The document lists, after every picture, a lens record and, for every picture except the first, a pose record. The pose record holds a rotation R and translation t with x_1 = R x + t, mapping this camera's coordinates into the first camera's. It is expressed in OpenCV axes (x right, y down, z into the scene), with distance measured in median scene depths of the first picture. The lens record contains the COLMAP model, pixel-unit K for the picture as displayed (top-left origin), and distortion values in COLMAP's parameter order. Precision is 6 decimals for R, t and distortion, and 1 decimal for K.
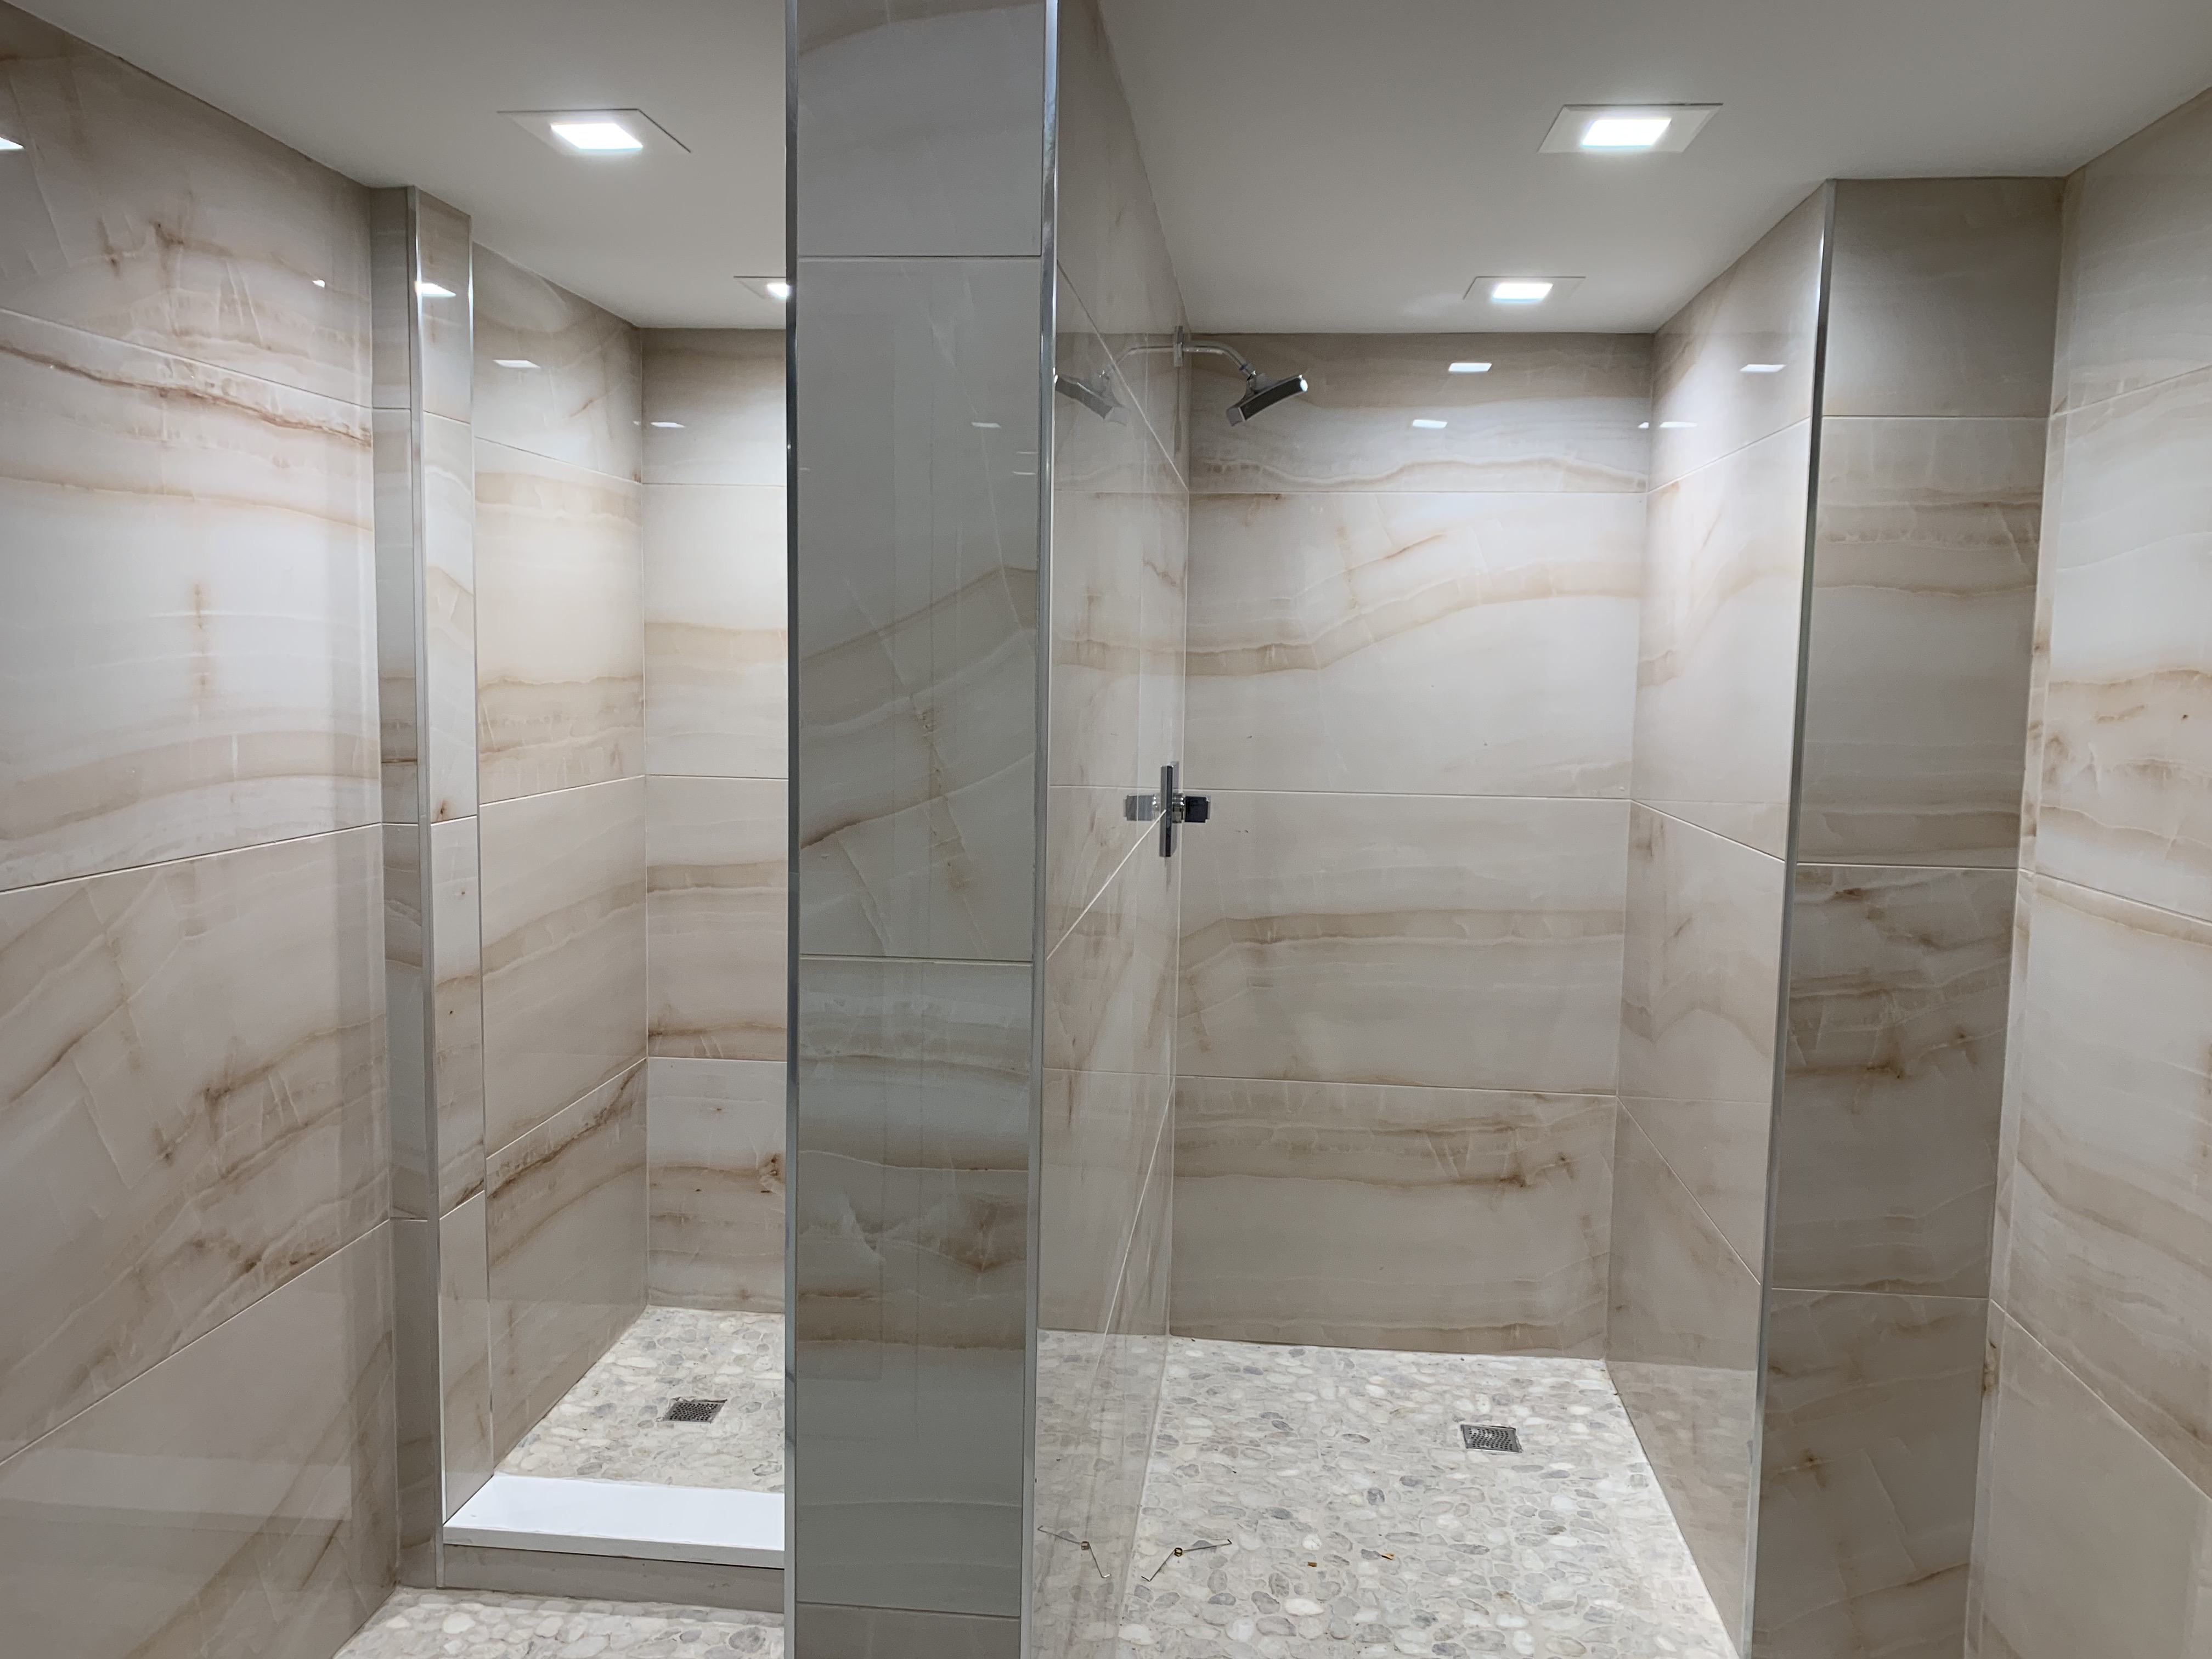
lens RADIAL K [[1697.0, 0, 1120.0], [0, 1697.0, 814.5], [0, 0, 1]] dist [0.025937, -0.027319]
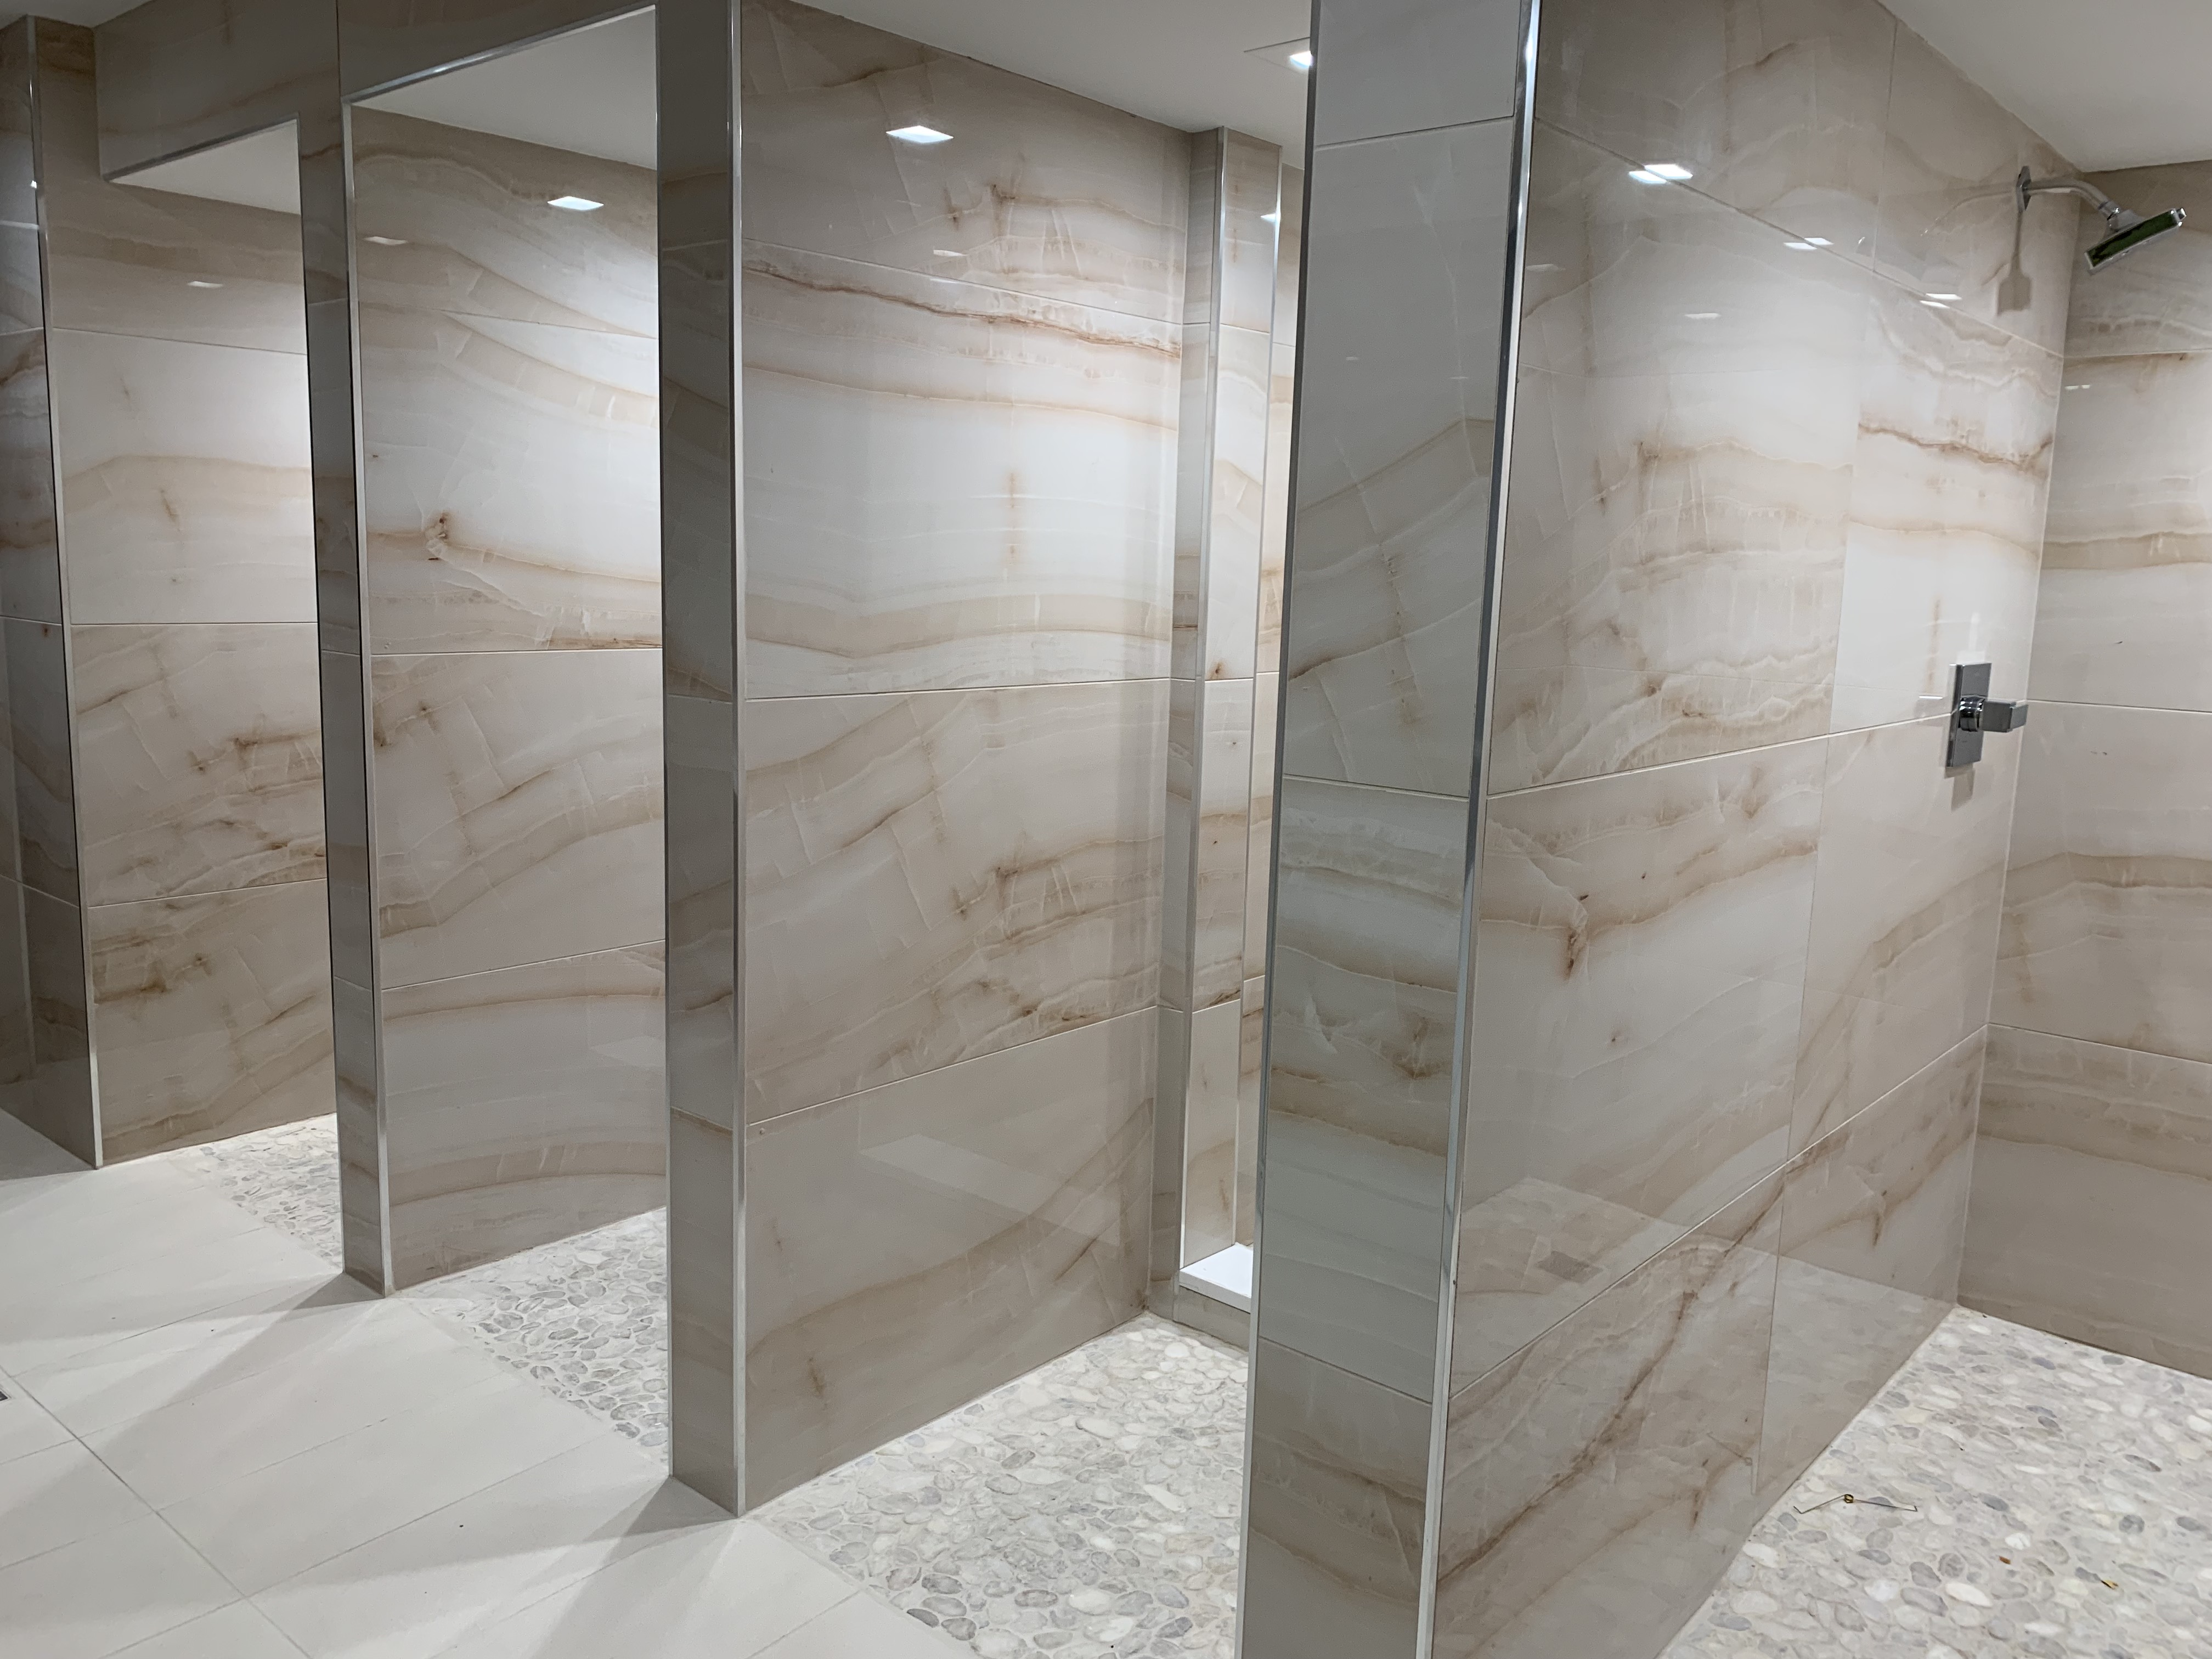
lens RADIAL K [[1697.0, 0, 1110.3], [0, 1697.0, 825.4], [0, 0, 1]] dist [0.025937, -0.027319]
pose [[0.812535, 0.097028, -0.574780, 0.234195], [-0.069164, 0.995131, 0.070214, 0.028484], [0.578794, -0.017297, 0.815290, 0.003440]]
